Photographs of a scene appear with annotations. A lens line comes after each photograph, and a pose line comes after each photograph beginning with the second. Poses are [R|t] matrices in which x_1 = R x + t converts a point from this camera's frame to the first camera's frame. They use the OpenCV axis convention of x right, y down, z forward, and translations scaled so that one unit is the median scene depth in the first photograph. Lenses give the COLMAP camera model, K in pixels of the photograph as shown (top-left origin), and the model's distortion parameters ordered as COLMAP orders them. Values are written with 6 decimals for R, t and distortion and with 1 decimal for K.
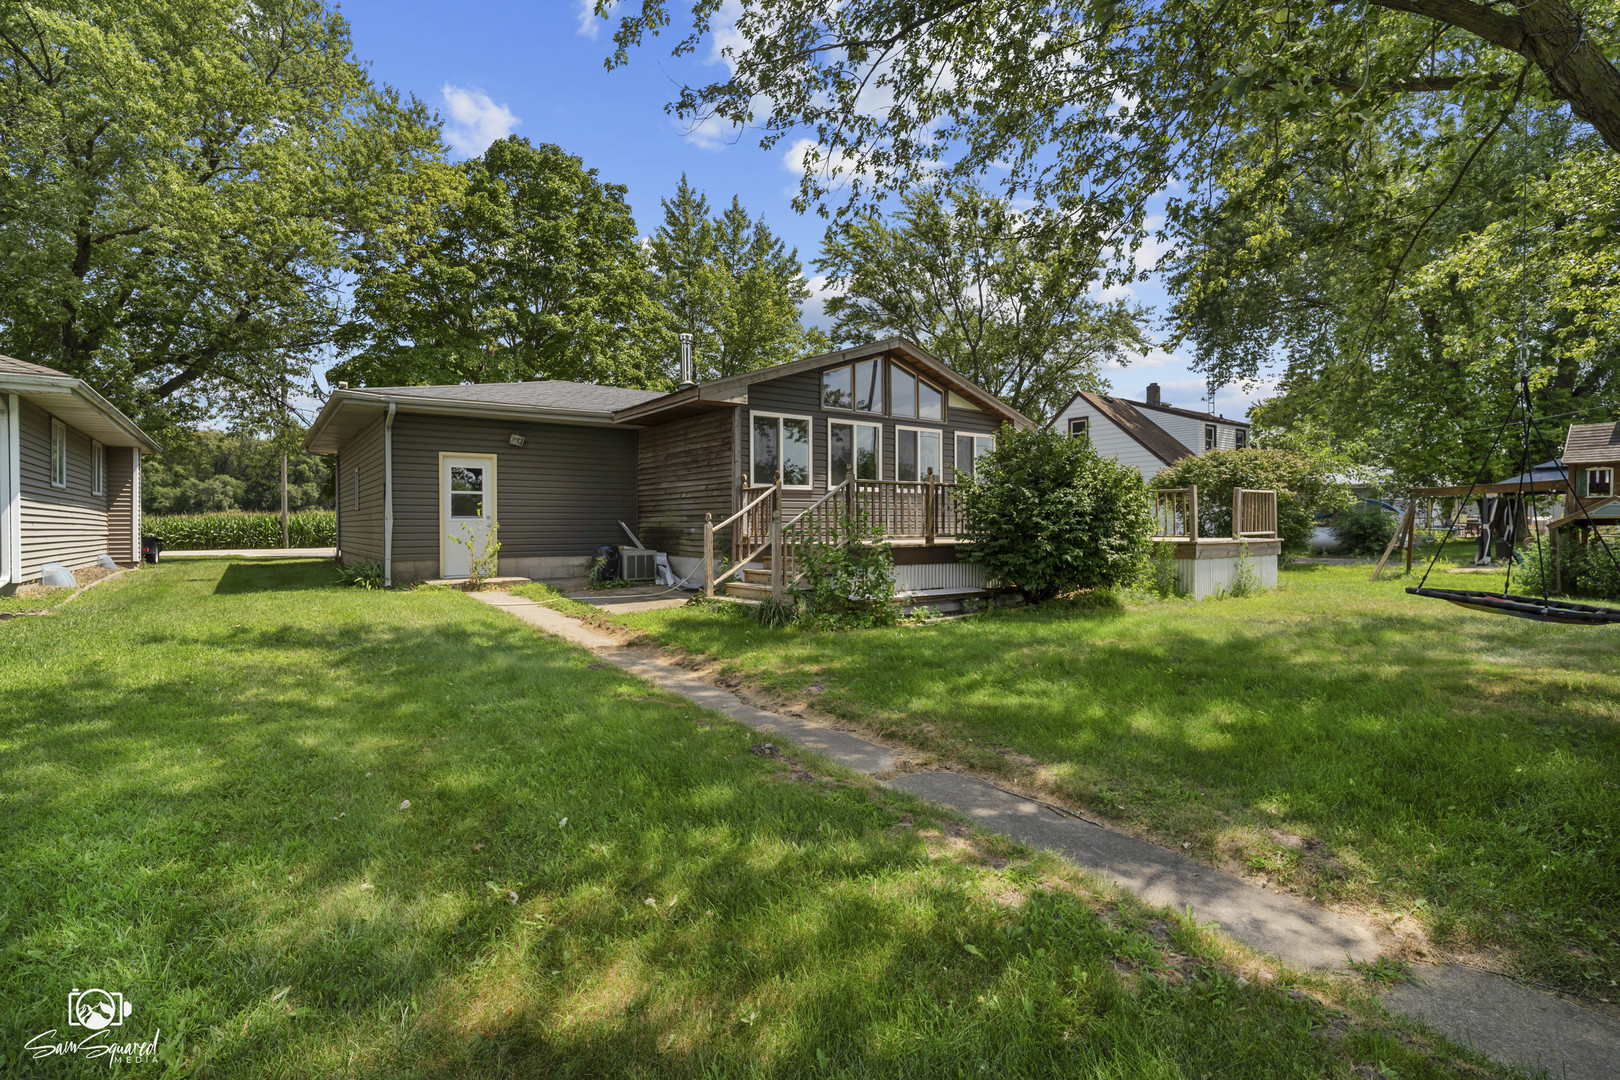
lens RADIAL K [[773.5, 0, 809.9], [0, 773.5, 520.7], [0, 0, 1]] dist [-0.021194, 0.011863]
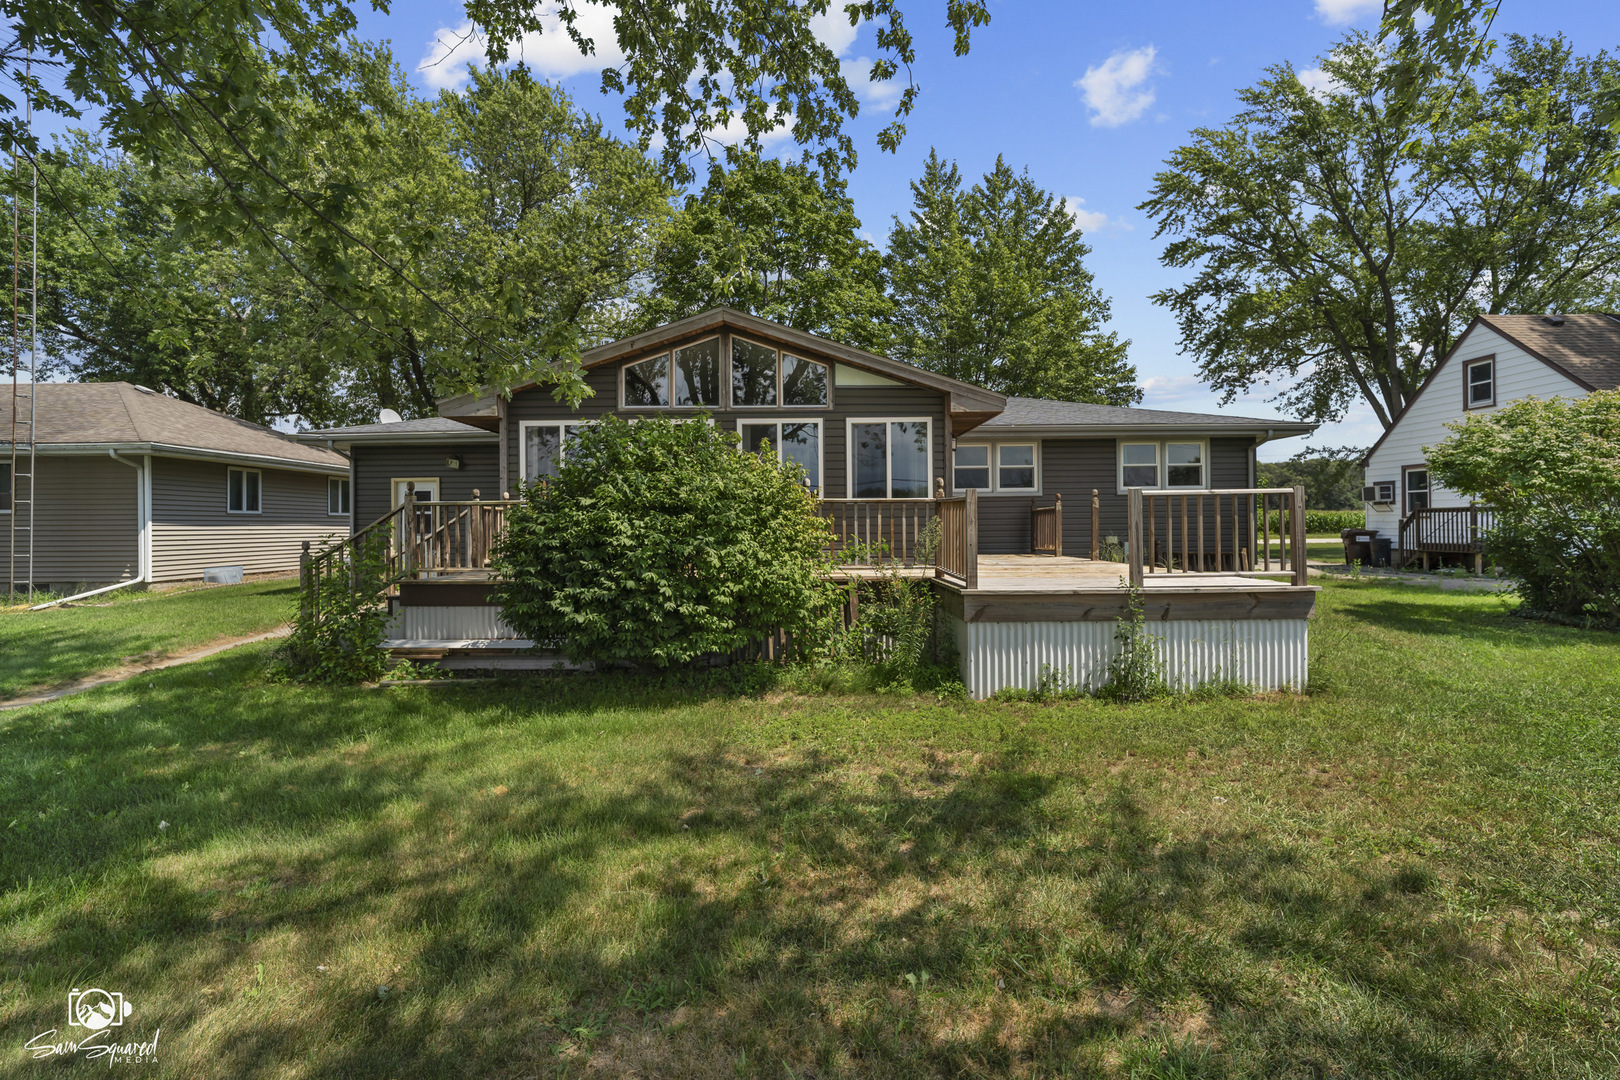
lens RADIAL K [[773.5, 0, 809.9], [0, 773.5, 520.7], [0, 0, 1]] dist [-0.021194, 0.011863]
pose [[0.806863, -0.007508, -0.590691, 0.259224], [0.011851, 0.999924, 0.003478, -0.008410], [0.590620, -0.009807, 0.806890, 0.162616]]
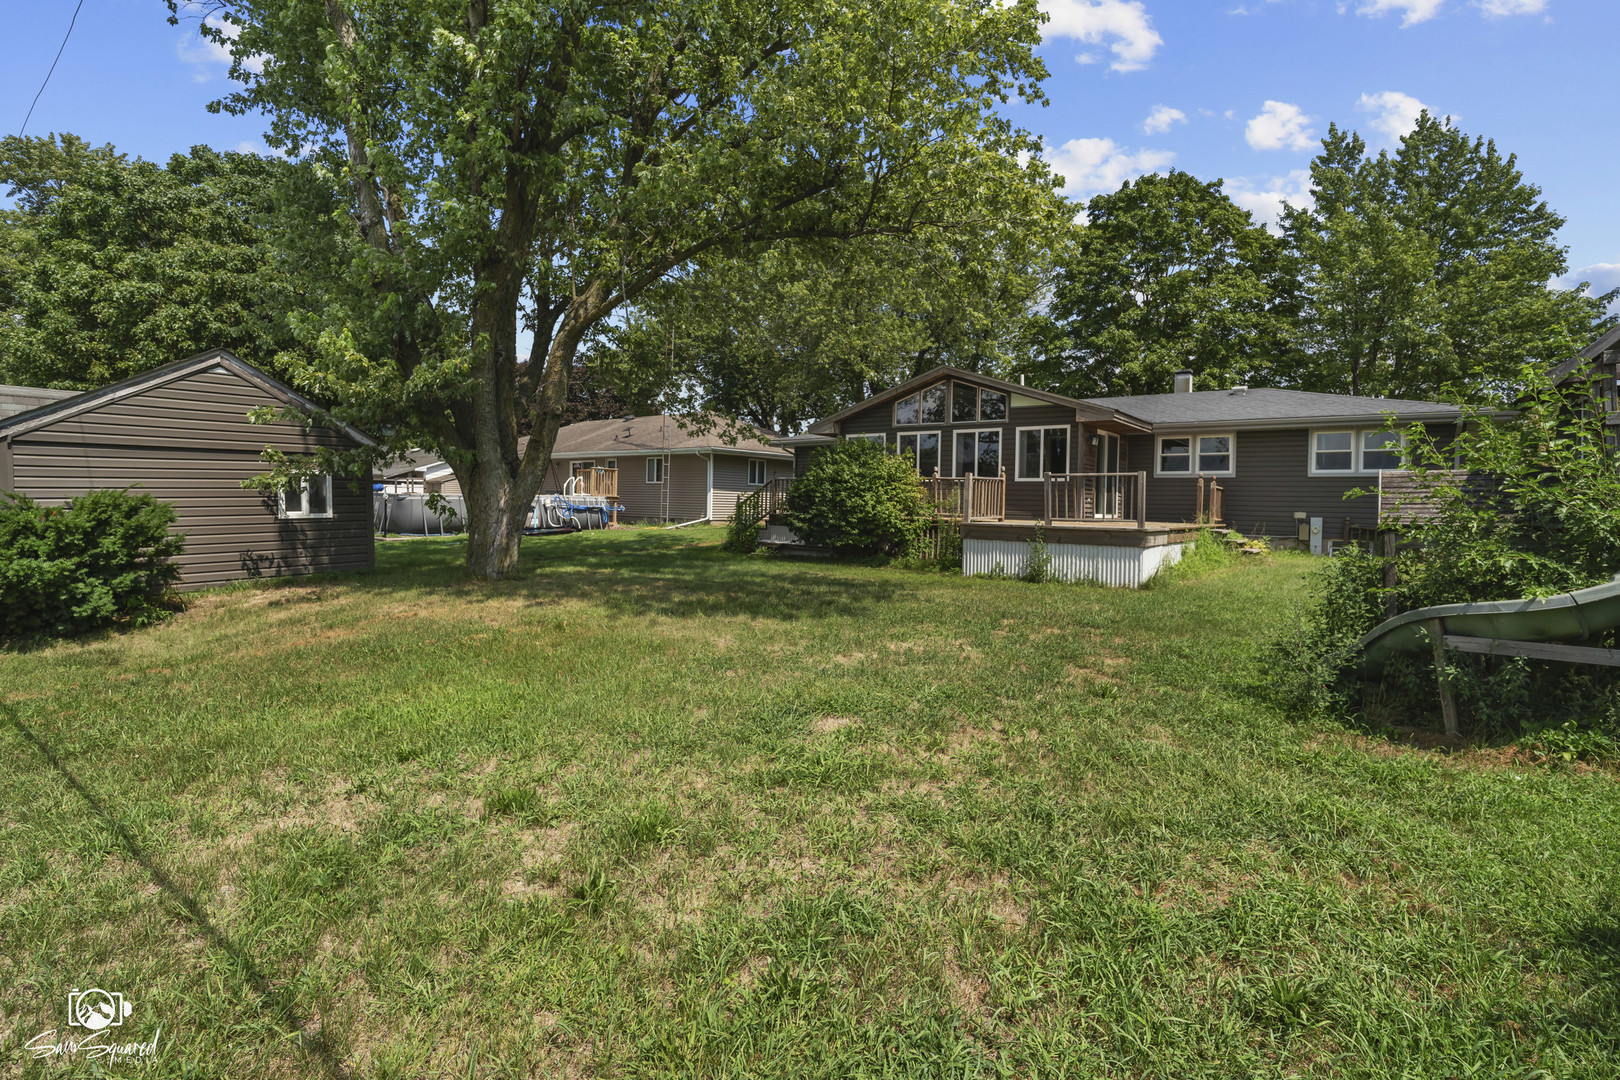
lens RADIAL K [[773.5, 0, 809.9], [0, 773.5, 520.7], [0, 0, 1]] dist [-0.021194, 0.011863]
pose [[0.287386, 0.031591, -0.957294, 0.535255], [-0.011462, 0.999498, 0.029543, -0.001498], [0.957746, 0.002482, 0.287604, 0.153724]]
